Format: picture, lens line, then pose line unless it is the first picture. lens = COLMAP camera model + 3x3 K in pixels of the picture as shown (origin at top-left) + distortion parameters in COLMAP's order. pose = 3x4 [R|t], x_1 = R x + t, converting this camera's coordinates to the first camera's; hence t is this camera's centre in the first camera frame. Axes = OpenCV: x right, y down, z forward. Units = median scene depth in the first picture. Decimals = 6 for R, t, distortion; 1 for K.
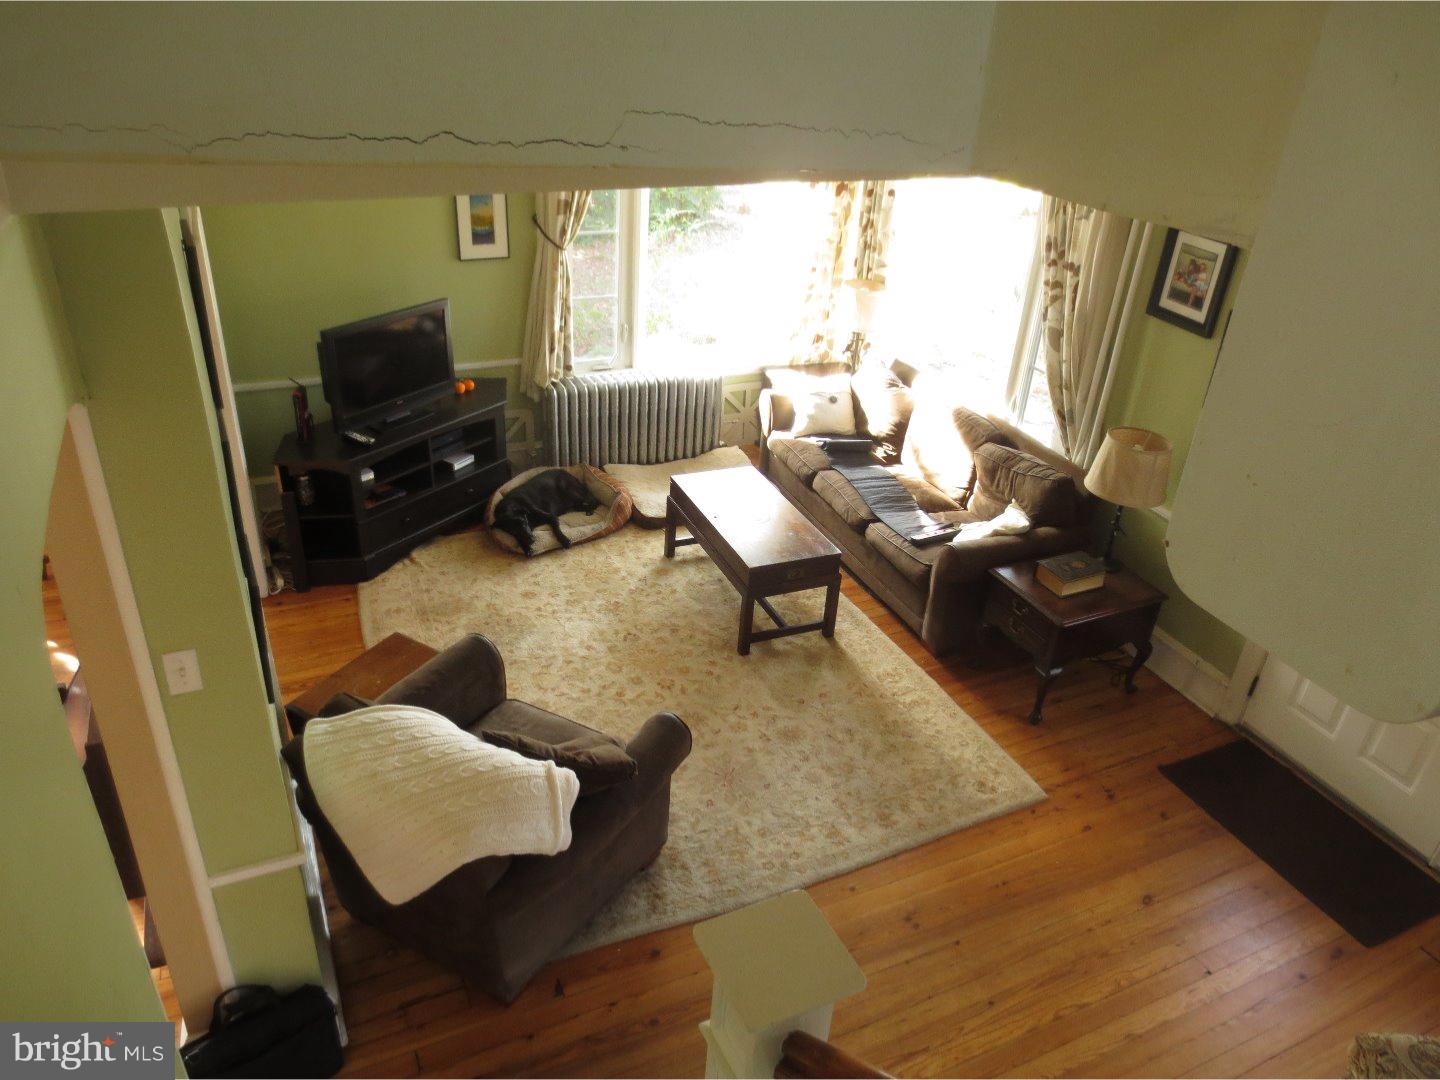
lens RADIAL K [[1020.0, 0, 725.5], [0, 1020.0, 540.7], [0, 0, 1]] dist [-0.025181, 0.016181]
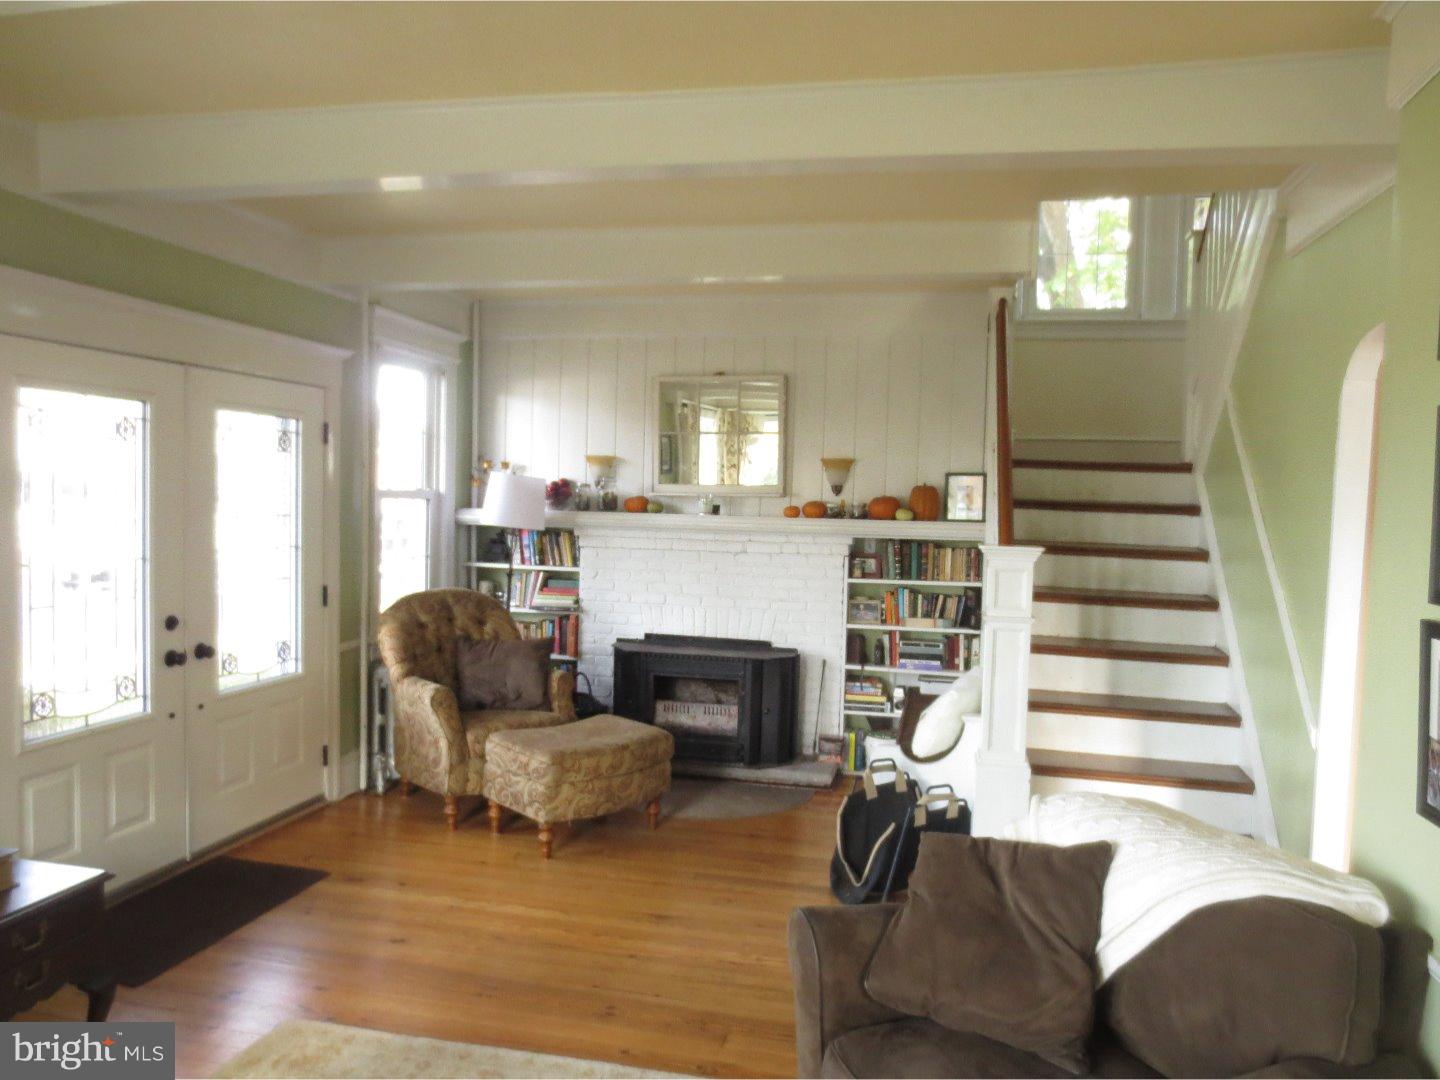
lens RADIAL K [[1020.0, 0, 723.3], [0, 1020.0, 549.7], [0, 0, 1]] dist [-0.025181, 0.016181]
pose [[-0.765682, -0.118556, 0.632199, -0.271130], [0.249082, 0.851530, 0.461362, -0.230697], [-0.593033, 0.510726, -0.622471, 0.895103]]
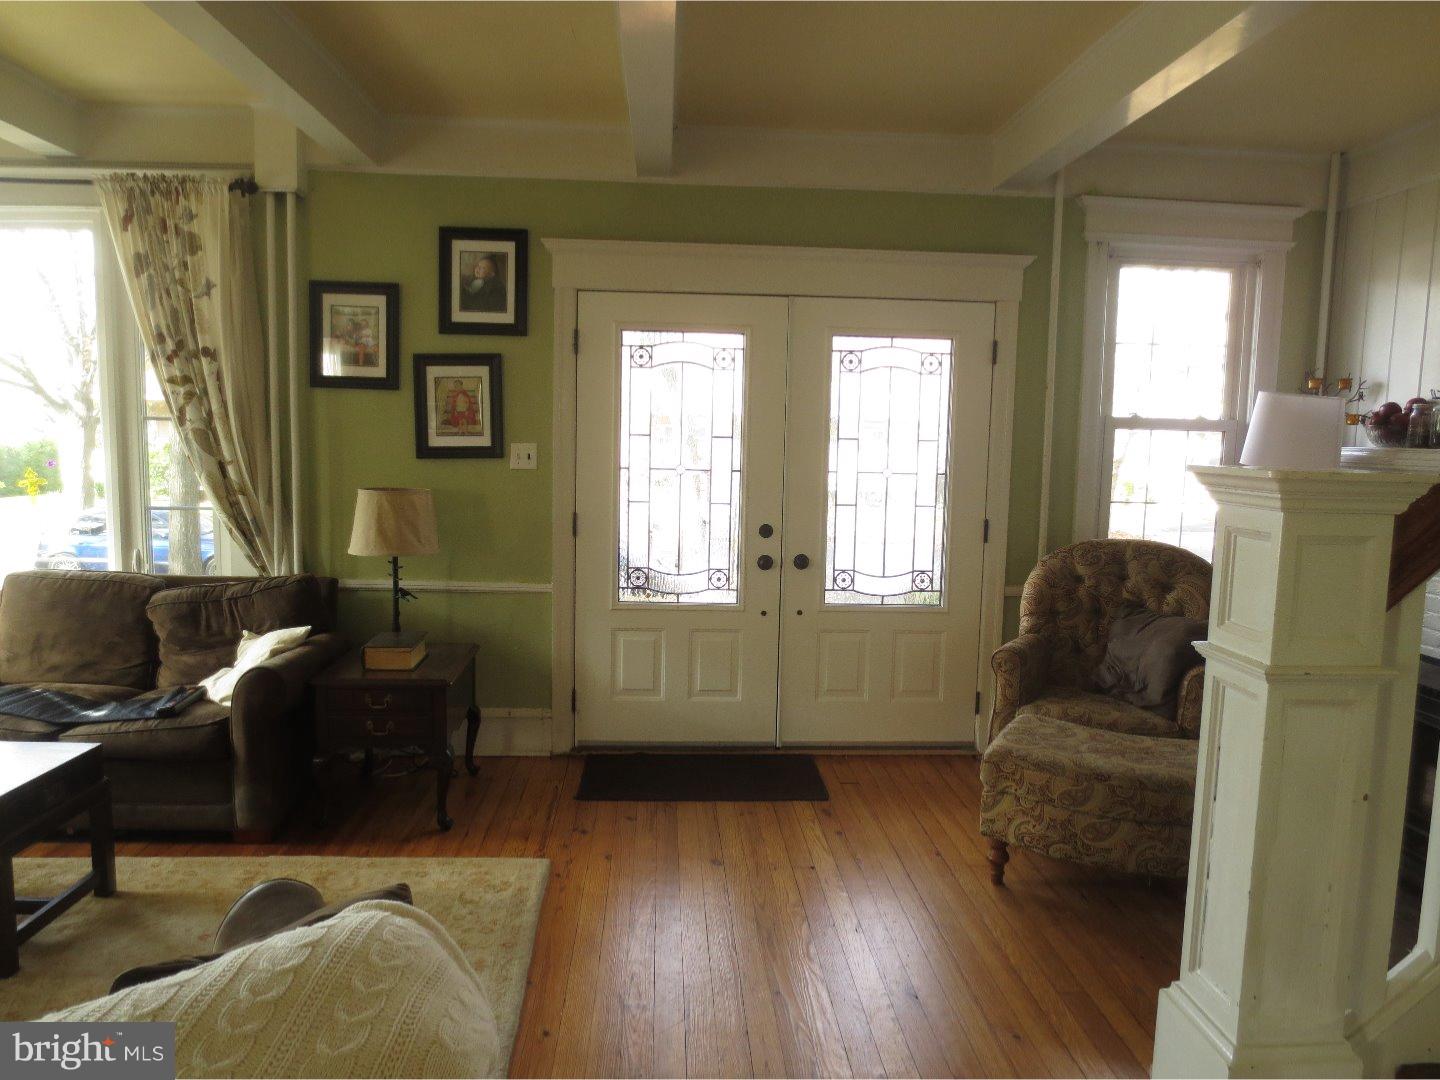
lens RADIAL K [[1020.0, 0, 714.3], [0, 1020.0, 540.3], [0, 0, 1]] dist [-0.025181, 0.016181]
pose [[0.388086, -0.157199, 0.908118, -0.278932], [0.455174, 0.889479, -0.040546, 0.095116], [-0.801378, 0.429087, 0.416747, 0.360132]]
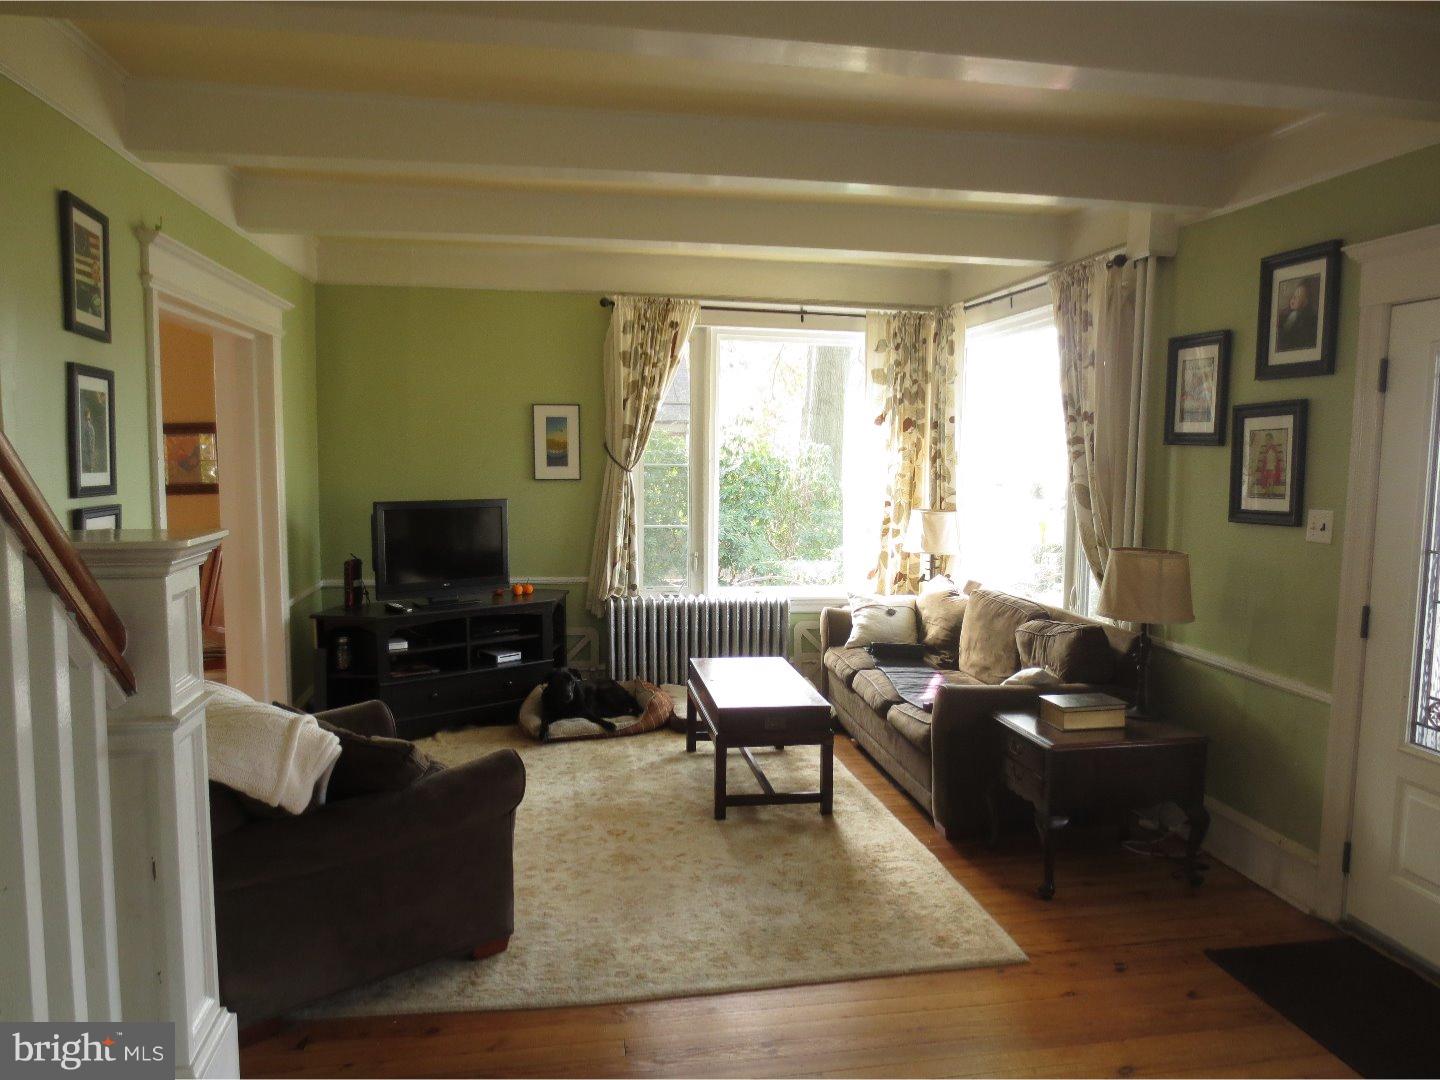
lens RADIAL K [[1020.0, 0, 729.0], [0, 1020.0, 542.0], [0, 0, 1]] dist [-0.025181, 0.016181]
pose [[0.964712, -0.030771, -0.261505, 0.254927], [-0.080885, 0.910498, -0.405526, 0.241165], [0.250578, 0.412368, 0.875879, 0.128032]]
